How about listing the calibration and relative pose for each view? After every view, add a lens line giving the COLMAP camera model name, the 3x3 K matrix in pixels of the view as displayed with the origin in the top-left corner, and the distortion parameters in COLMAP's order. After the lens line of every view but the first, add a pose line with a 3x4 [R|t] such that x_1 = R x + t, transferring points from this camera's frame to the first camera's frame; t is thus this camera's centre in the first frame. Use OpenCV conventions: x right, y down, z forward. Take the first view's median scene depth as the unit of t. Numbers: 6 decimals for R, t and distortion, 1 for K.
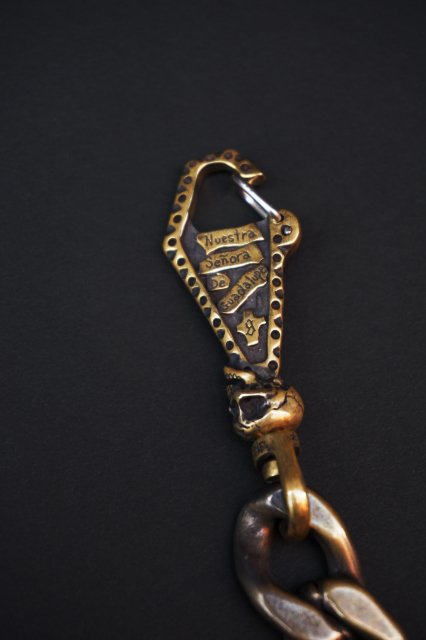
lens RADIAL K [[1414.4, 0, 211.9], [0, 1414.4, 319.9], [0, 0, 1]] dist [-0.051109, 0.000000]
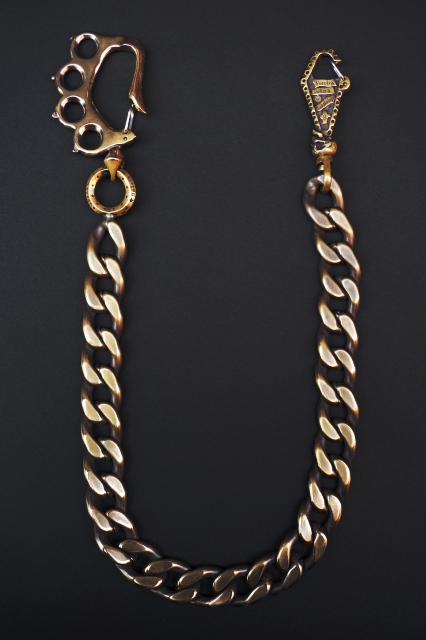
lens RADIAL K [[832.0, 0, 214.0], [0, 832.0, 319.5], [0, 0, 1]] dist [-0.013496, 0.000000]
pose [[0.976519, 0.198036, -0.084804, 0.031798], [-0.165270, 0.941173, 0.294754, -0.067431], [0.138187, -0.273817, 0.951803, -0.733281]]
